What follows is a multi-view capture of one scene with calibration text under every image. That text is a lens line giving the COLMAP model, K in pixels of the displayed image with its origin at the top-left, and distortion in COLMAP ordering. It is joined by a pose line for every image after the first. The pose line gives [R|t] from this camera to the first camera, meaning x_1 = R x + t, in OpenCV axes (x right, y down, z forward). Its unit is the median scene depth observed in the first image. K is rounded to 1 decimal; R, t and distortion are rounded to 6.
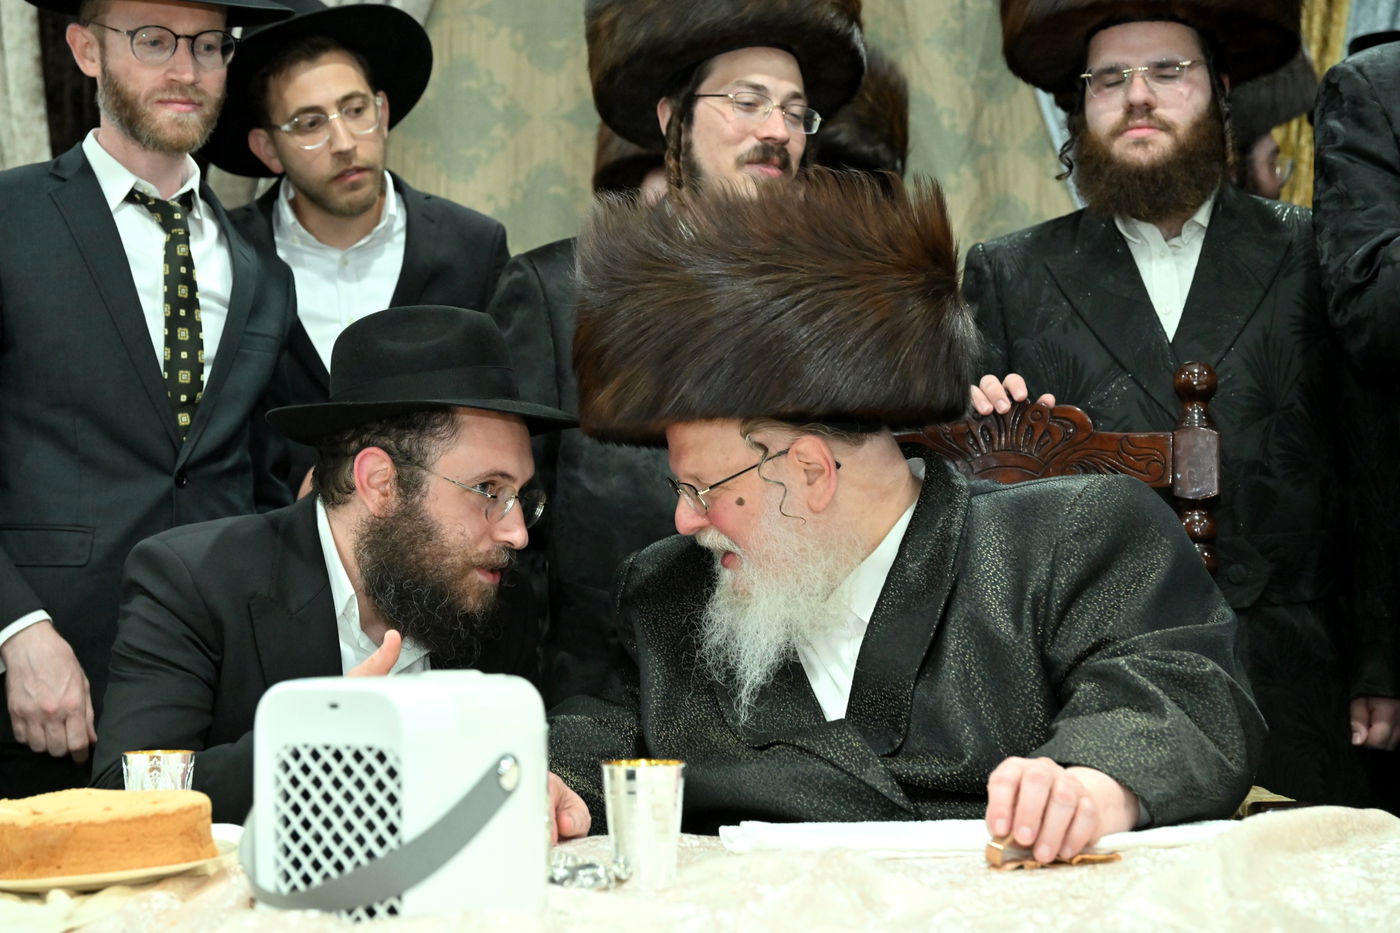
lens RADIAL K [[2515.1, 0, 701.6], [0, 2515.1, 463.4], [0, 0, 1]] dist [-0.002194, 0.000000]
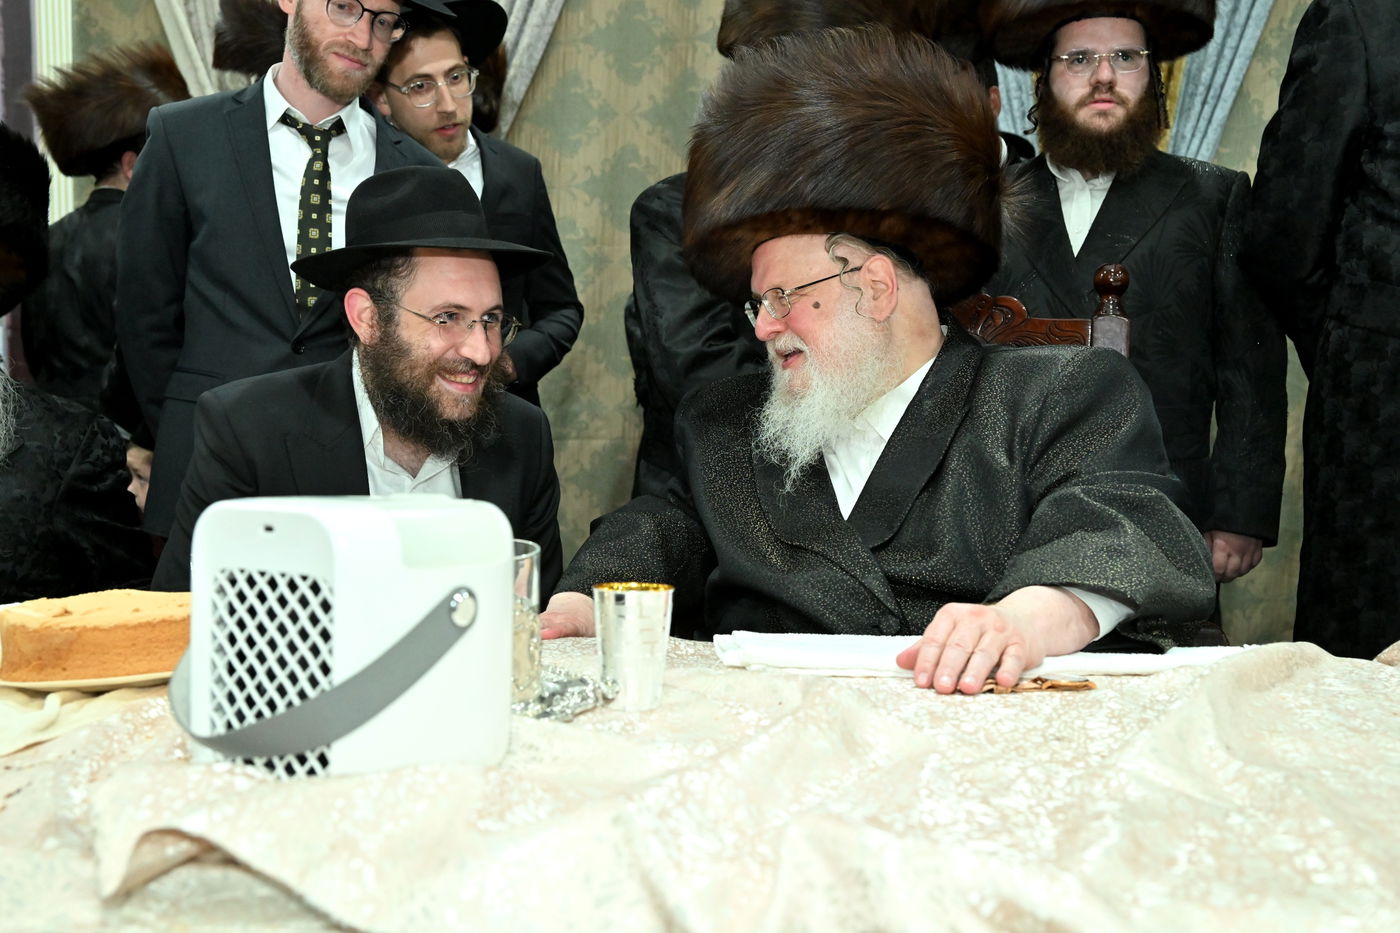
lens RADIAL K [[1463.7, 0, 635.8], [0, 1463.7, 479.9], [0, 0, 1]] dist [-0.053907, 0.000000]
pose [[0.997360, 0.030558, -0.065877, 0.016683], [-0.025511, 0.996771, 0.076137, 0.030968], [0.067991, -0.074255, 0.994919, 0.424868]]
